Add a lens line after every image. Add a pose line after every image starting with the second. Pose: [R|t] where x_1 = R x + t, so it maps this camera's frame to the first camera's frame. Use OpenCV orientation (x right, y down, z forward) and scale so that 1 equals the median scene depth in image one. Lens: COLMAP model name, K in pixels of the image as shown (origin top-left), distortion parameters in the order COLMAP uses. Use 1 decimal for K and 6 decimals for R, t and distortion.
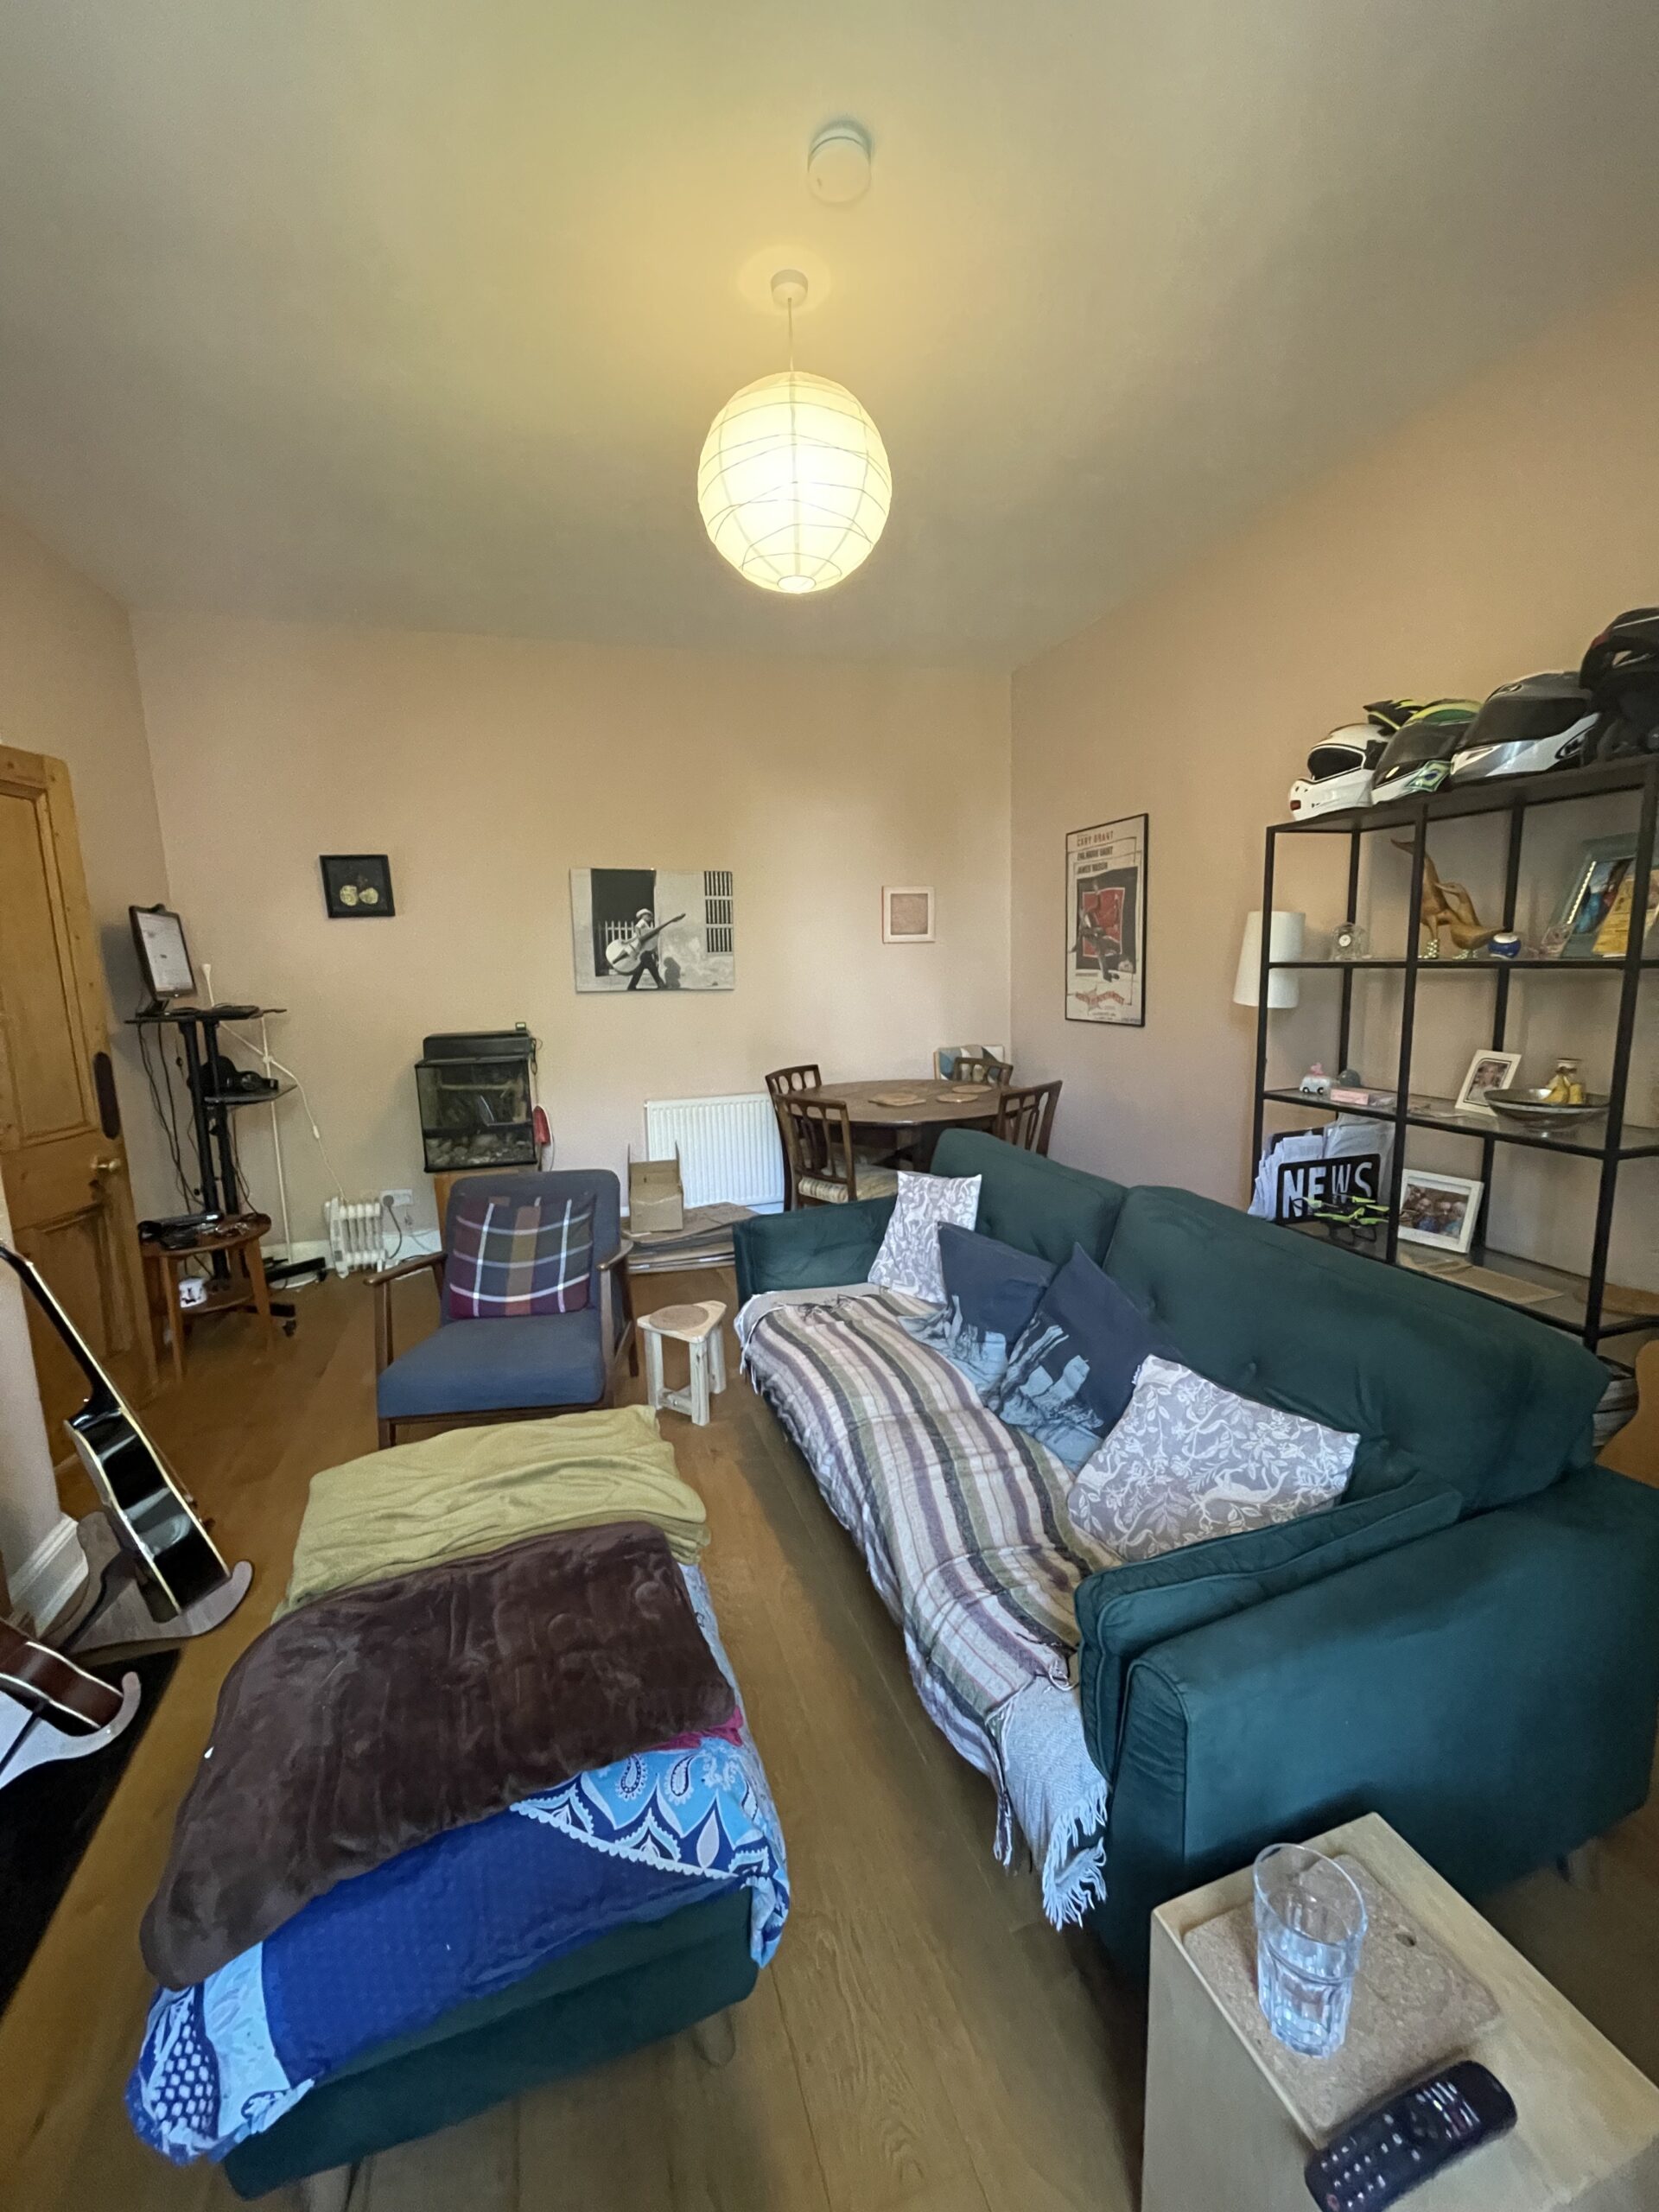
lens RADIAL K [[889.3, 0, 819.2], [0, 889.3, 1103.5], [0, 0, 1]] dist [-0.002496, -0.000075]
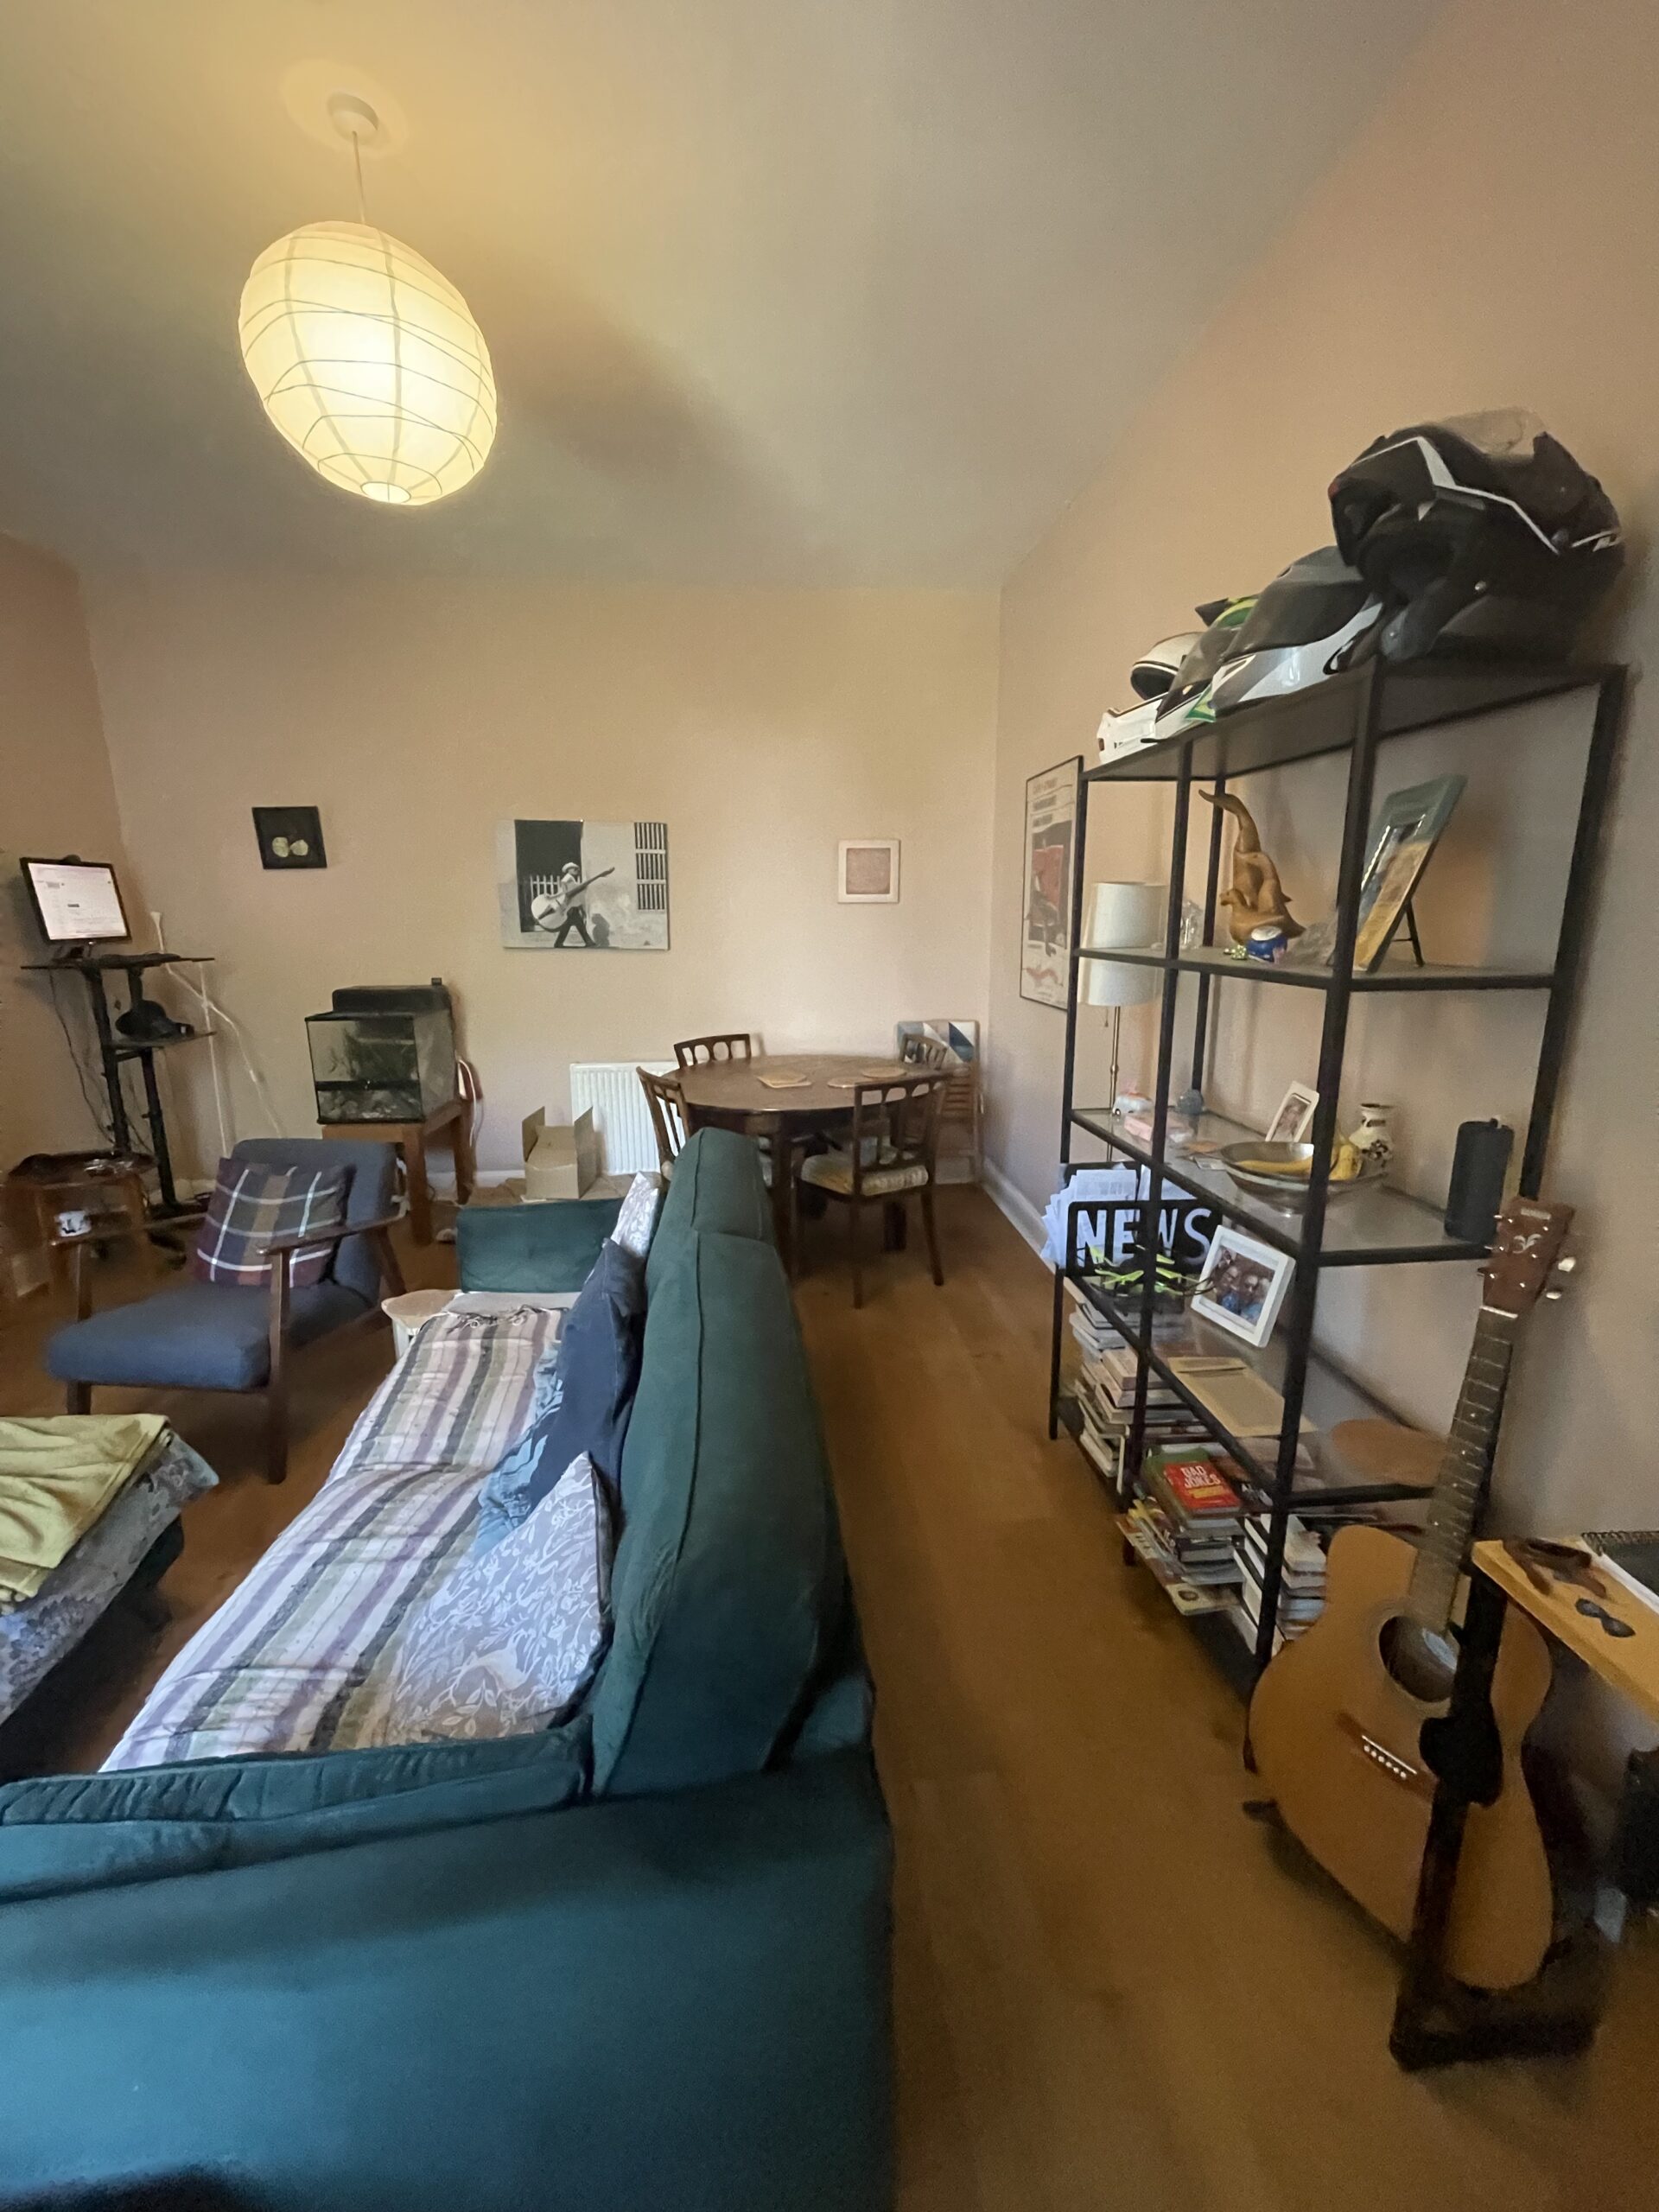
lens RADIAL K [[889.3, 0, 828.5], [0, 889.3, 1103.8], [0, 0, 1]] dist [-0.002496, -0.000075]
pose [[0.976661, 0.067750, -0.203822, 0.379423], [-0.055547, 0.996337, 0.065014, -0.049774], [0.207480, -0.052175, 0.976847, 0.143832]]
